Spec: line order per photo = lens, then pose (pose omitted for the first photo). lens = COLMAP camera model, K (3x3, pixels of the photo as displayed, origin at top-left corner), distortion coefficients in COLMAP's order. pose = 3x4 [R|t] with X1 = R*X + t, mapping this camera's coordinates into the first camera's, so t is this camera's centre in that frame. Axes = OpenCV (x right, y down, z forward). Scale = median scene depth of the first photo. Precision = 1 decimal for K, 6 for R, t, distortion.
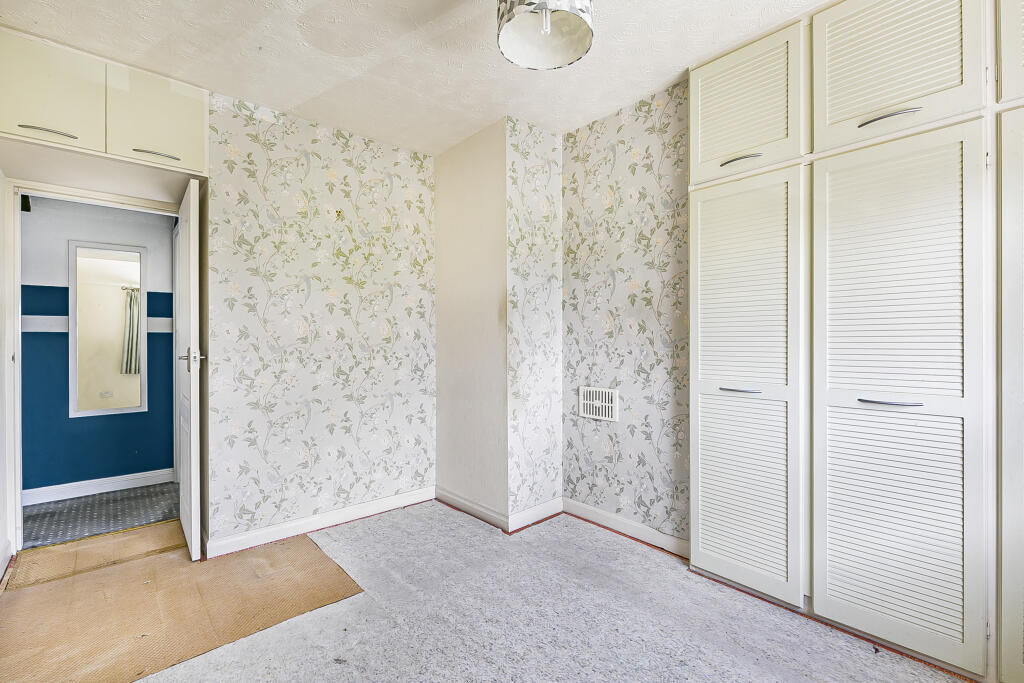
lens RADIAL K [[466.6, 0, 511.5], [0, 466.6, 339.9], [0, 0, 1]] dist [0.001528, -0.000333]
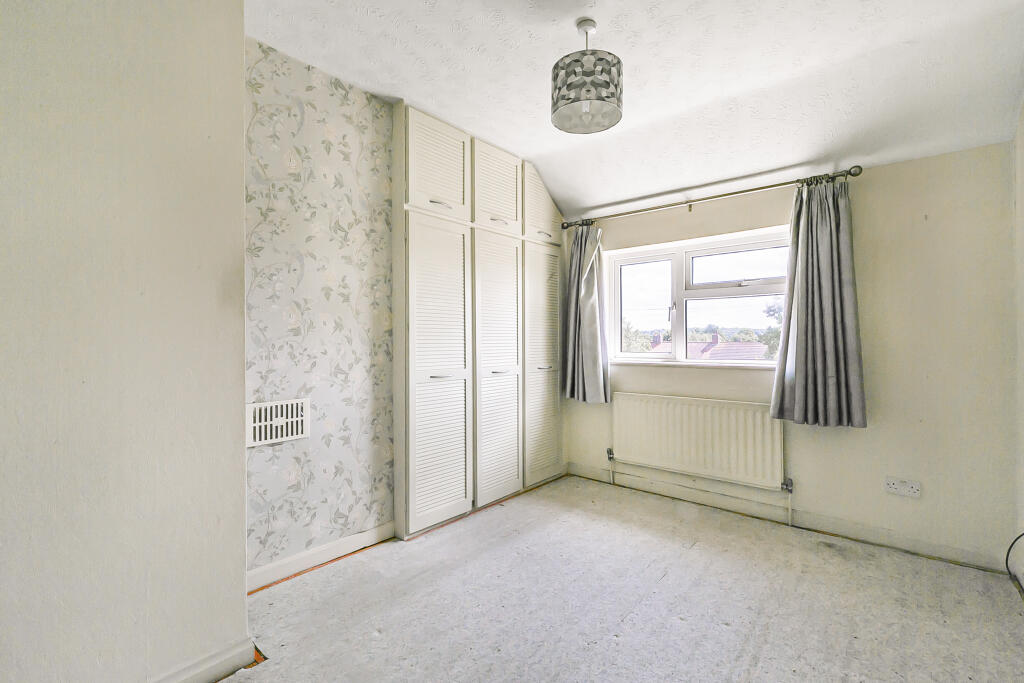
lens RADIAL K [[466.6, 0, 511.5], [0, 466.6, 339.9], [0, 0, 1]] dist [0.001528, -0.000333]
pose [[-0.173748, 0.007916, 0.984758, -0.666900], [0.007046, 0.999952, -0.006795, 0.011351], [-0.984765, 0.005758, -0.173796, 0.800220]]
